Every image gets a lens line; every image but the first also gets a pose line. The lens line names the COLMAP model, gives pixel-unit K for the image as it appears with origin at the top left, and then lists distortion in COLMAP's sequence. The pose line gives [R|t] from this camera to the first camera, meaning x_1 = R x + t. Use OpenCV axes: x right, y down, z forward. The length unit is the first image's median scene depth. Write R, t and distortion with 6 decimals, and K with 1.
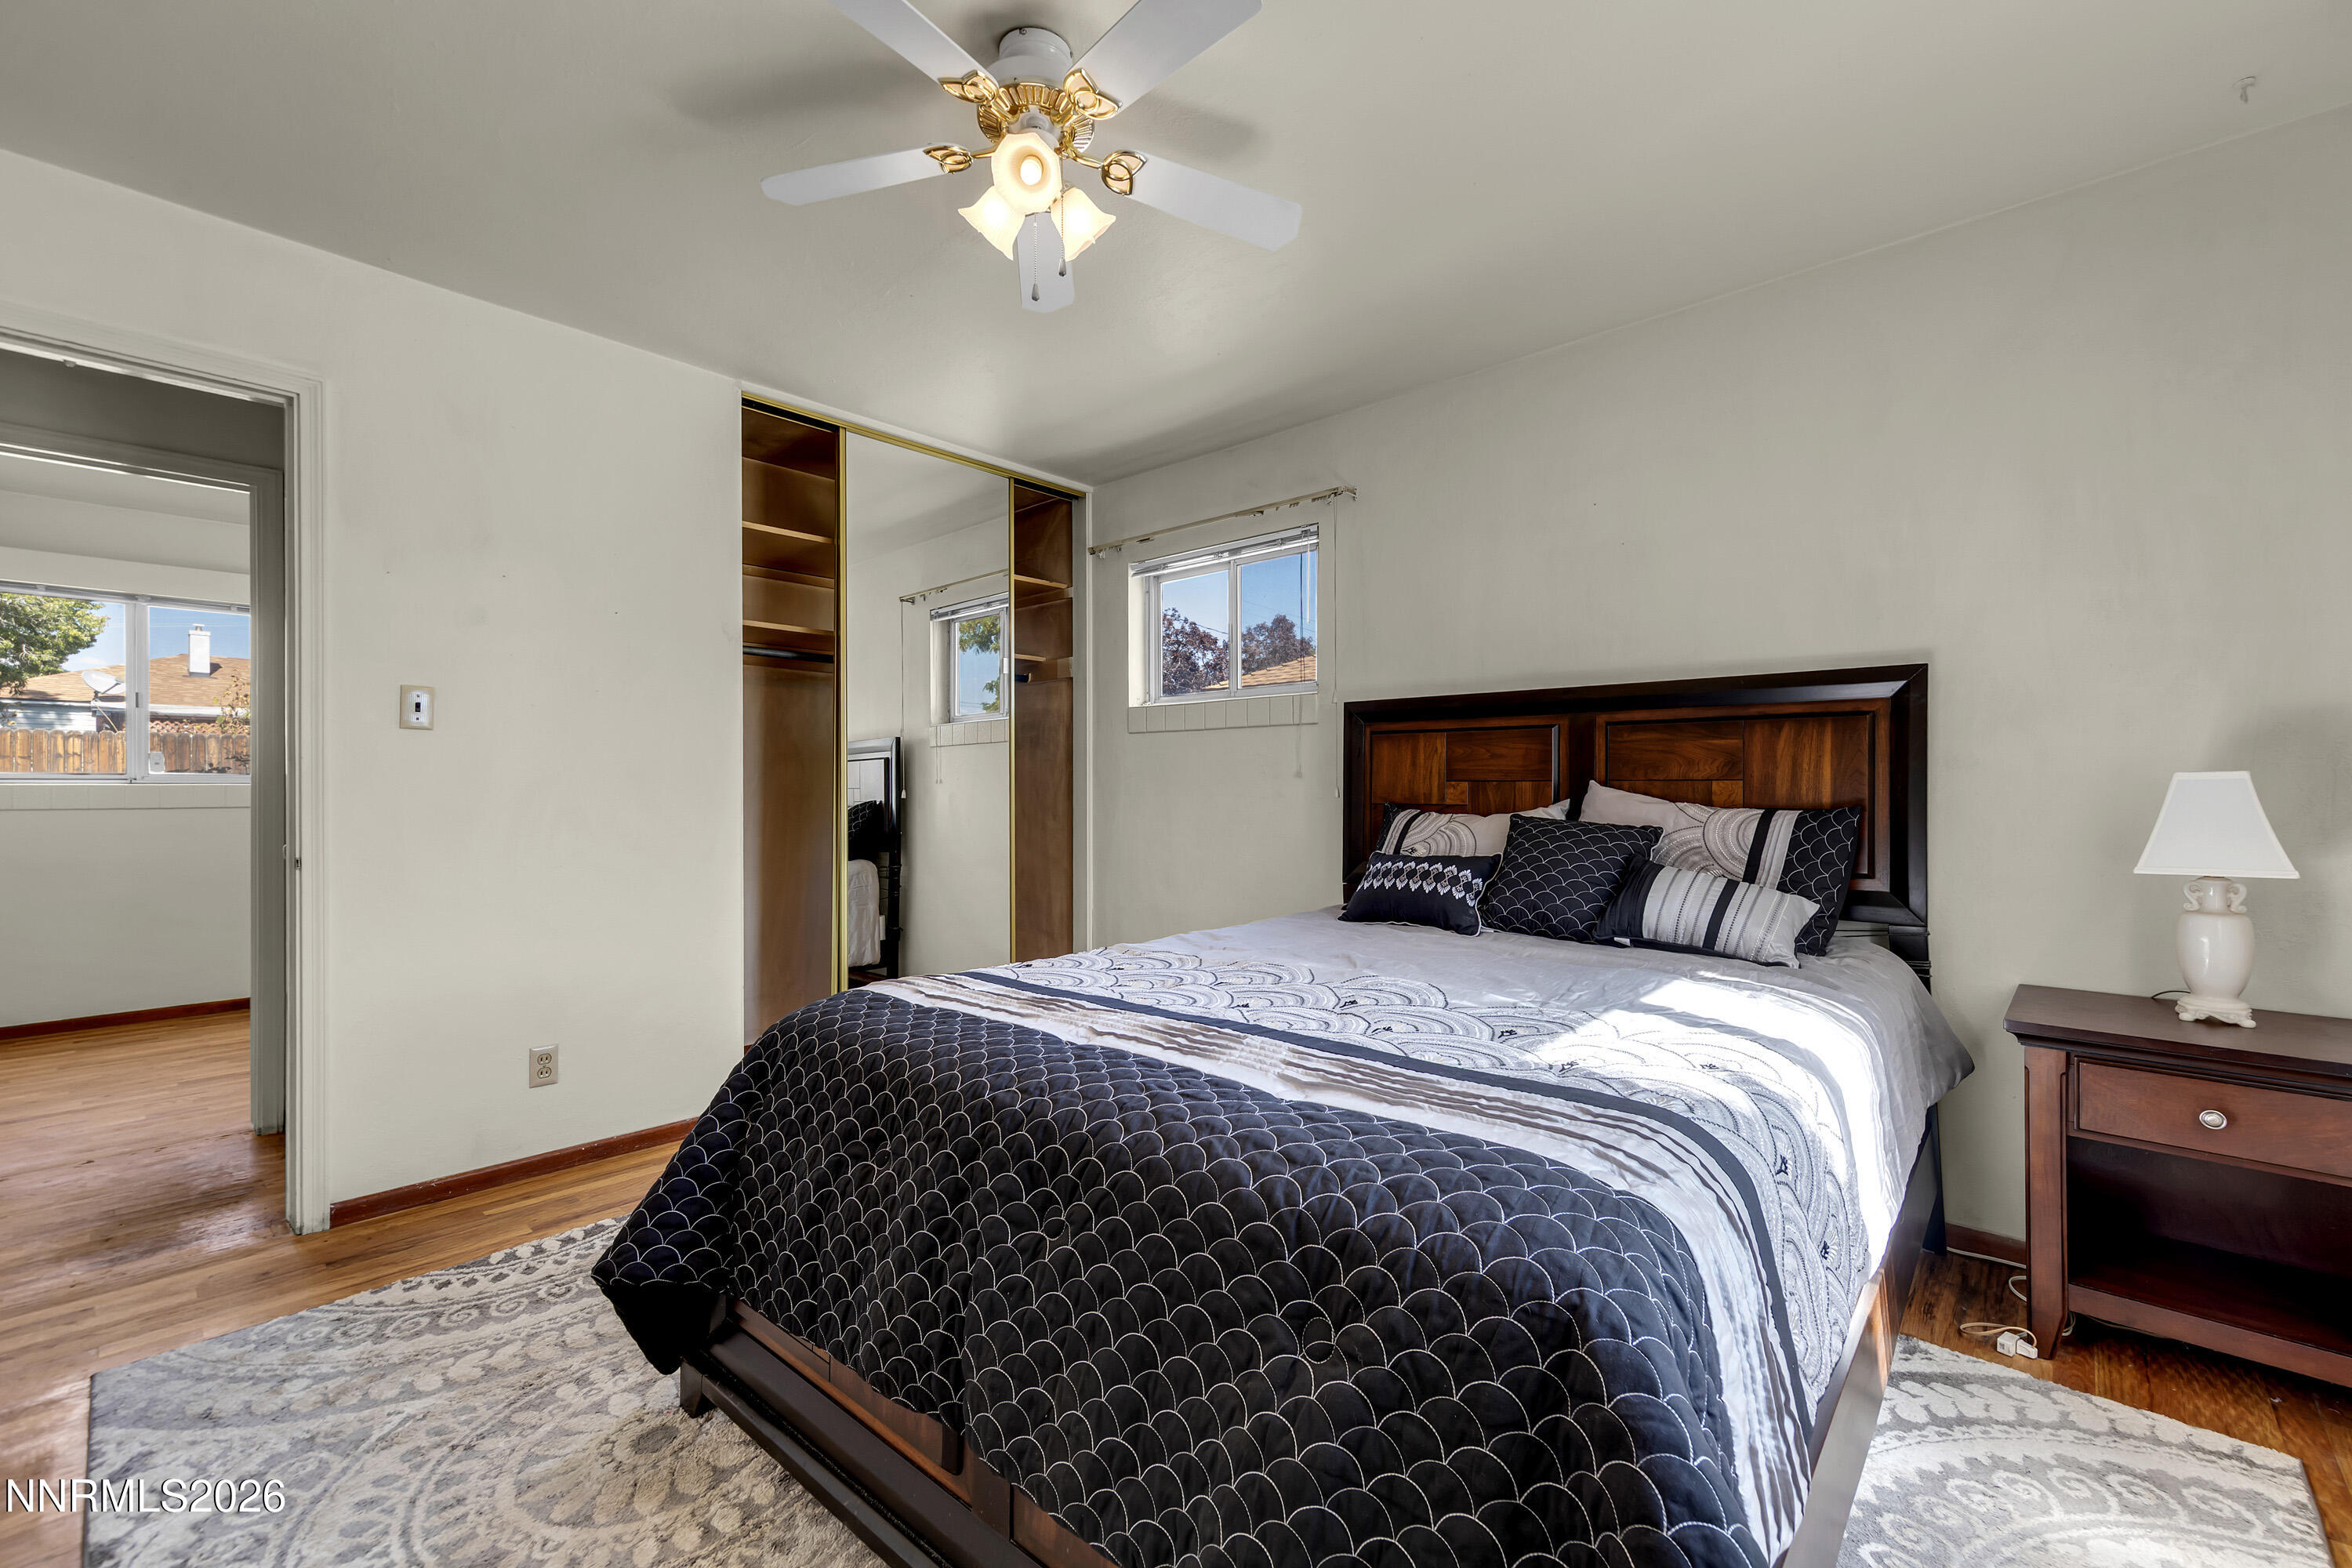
lens RADIAL K [[955.9, 0, 1204.8], [0, 955.9, 783.3], [0, 0, 1]] dist [0.010755, -0.004031]
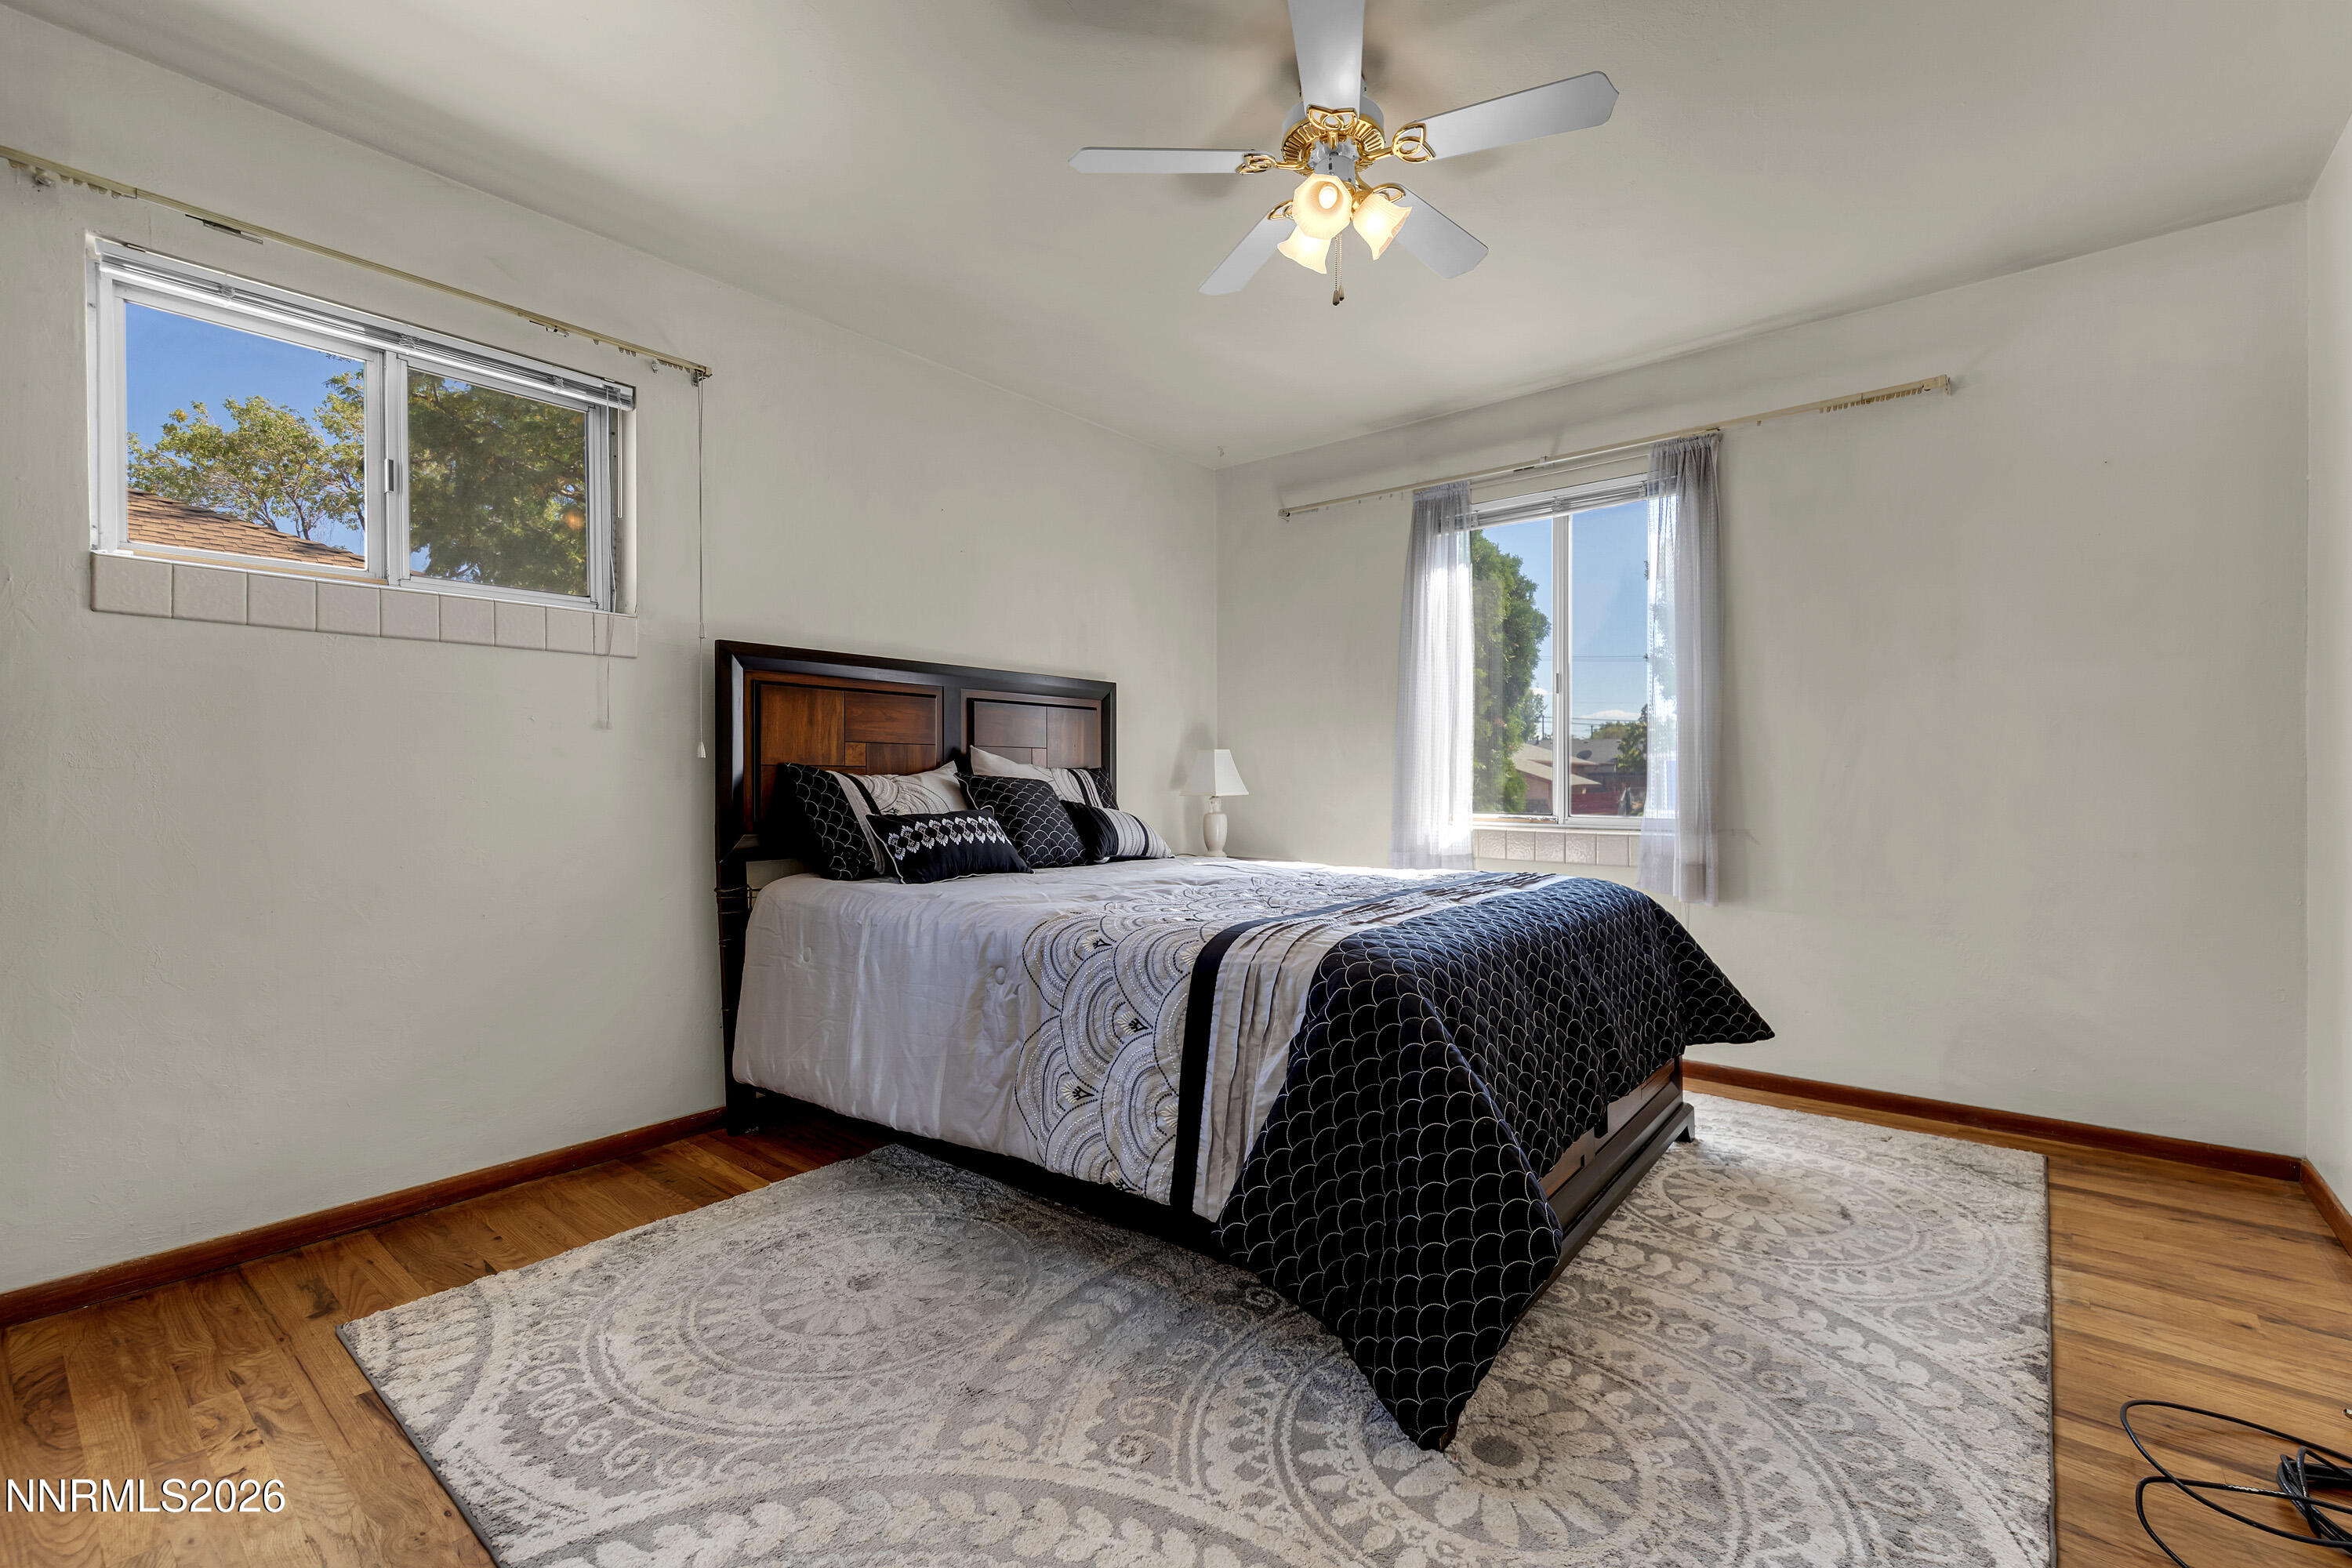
lens RADIAL K [[1002.3, 0, 1207.4], [0, 1002.3, 778.8], [0, 0, 1]] dist [0.002793, -0.000037]
pose [[-0.031361, 0.002646, 0.999505, -1.037399], [0.003259, 0.999991, -0.002545, 0.051606], [-0.999503, 0.003178, -0.031369, 0.906992]]
